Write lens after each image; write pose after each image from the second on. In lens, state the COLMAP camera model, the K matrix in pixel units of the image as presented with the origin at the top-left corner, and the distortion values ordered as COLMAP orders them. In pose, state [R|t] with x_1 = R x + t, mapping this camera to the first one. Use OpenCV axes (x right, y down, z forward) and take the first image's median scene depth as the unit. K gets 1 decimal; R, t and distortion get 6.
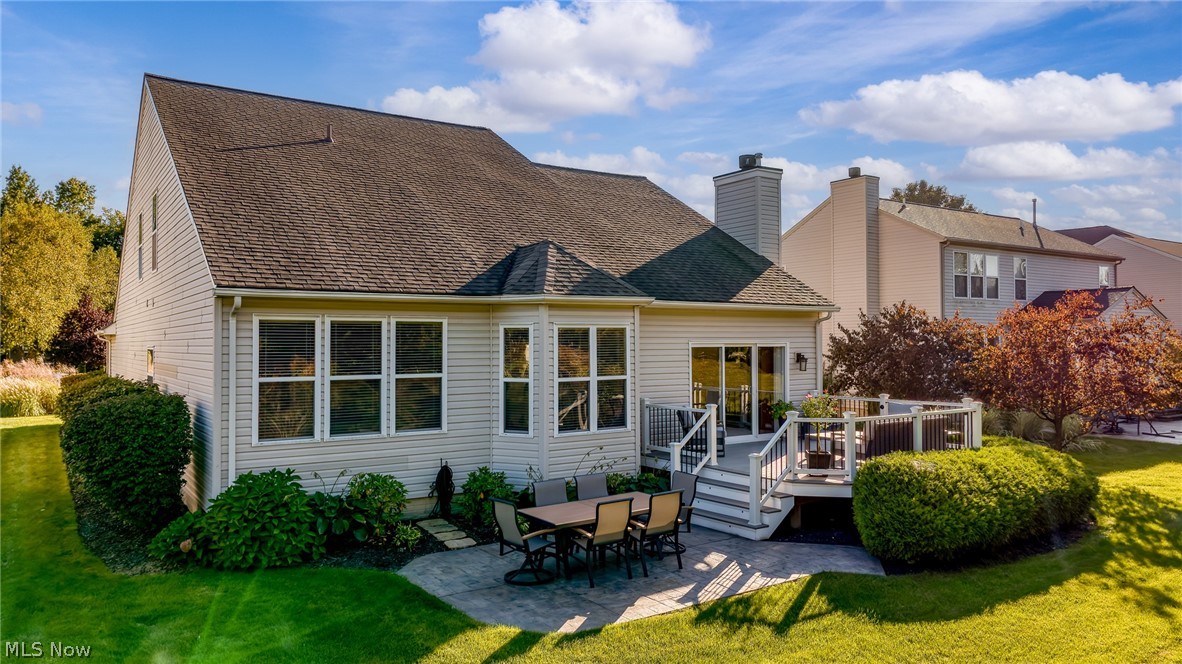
lens RADIAL K [[826.3, 0, 592.7], [0, 826.3, 331.8], [0, 0, 1]] dist [0.011229, 0.000446]
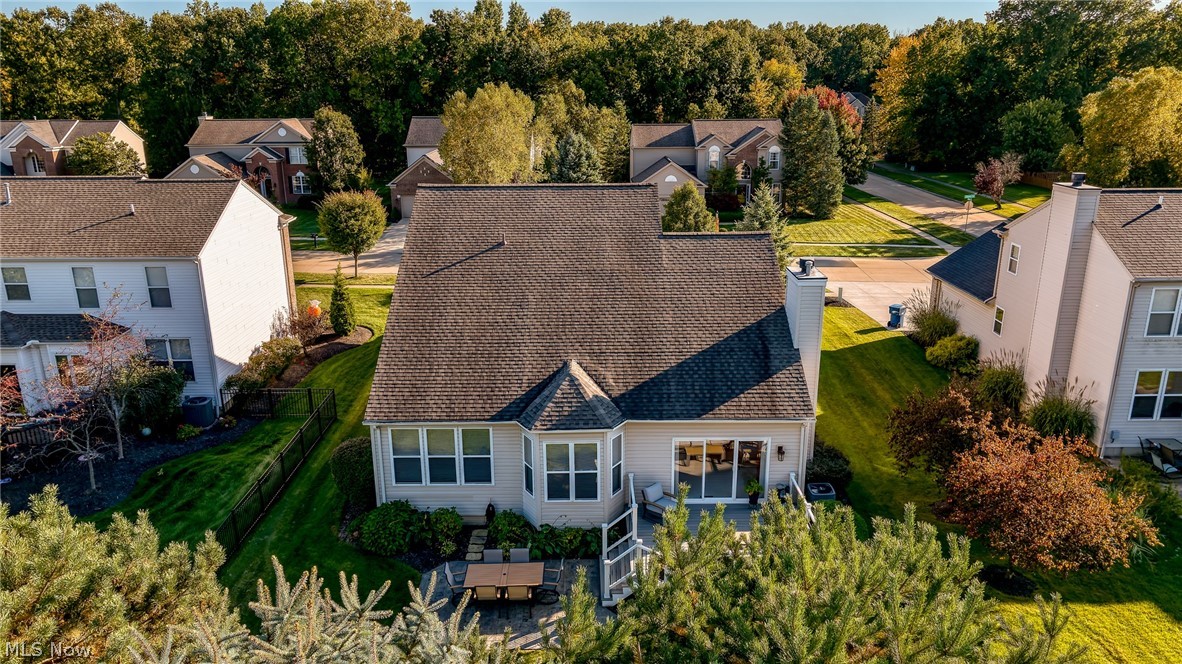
lens RADIAL K [[826.3, 0, 586.8], [0, 826.3, 331.8], [0, 0, 1]] dist [0.011229, 0.000446]
pose [[0.828557, 0.167533, -0.534253, 0.898266], [0.006266, 0.951351, 0.308044, -0.750183], [0.559870, -0.258580, 0.787199, -0.223670]]
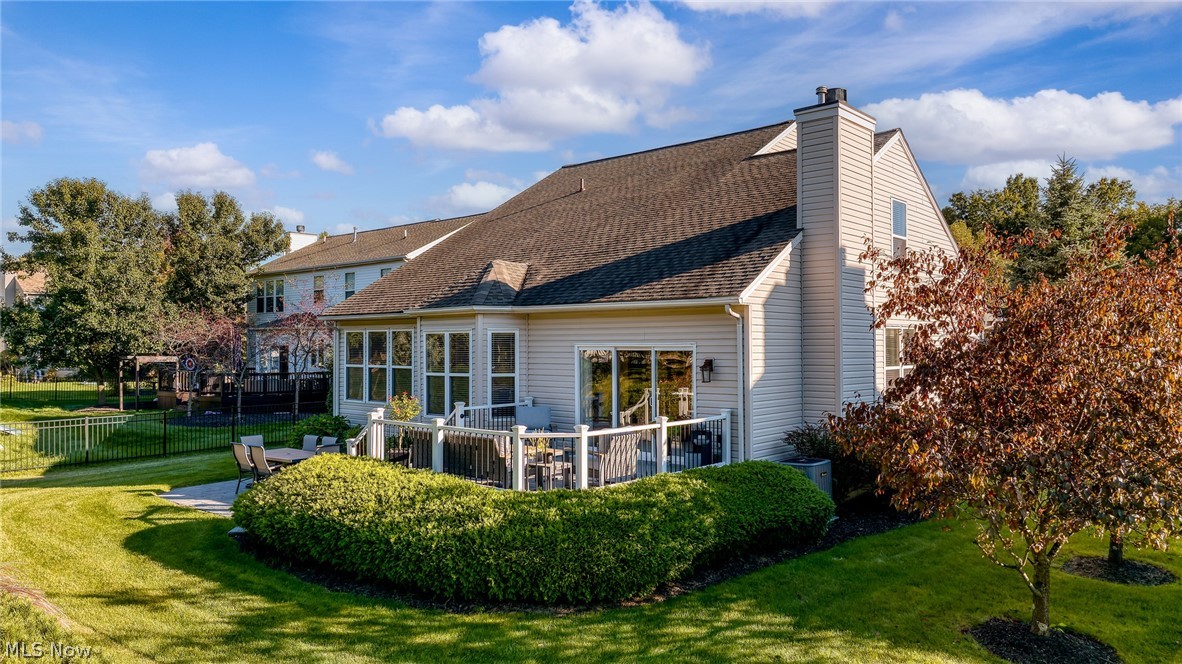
lens RADIAL K [[826.3, 0, 590.9], [0, 826.3, 334.1], [0, 0, 1]] dist [0.011229, 0.000446]
pose [[0.275261, -0.006156, -0.961350, 1.289209], [0.014450, 0.999893, -0.002265, 0.002180], [0.961261, -0.013267, 0.275320, 0.893146]]
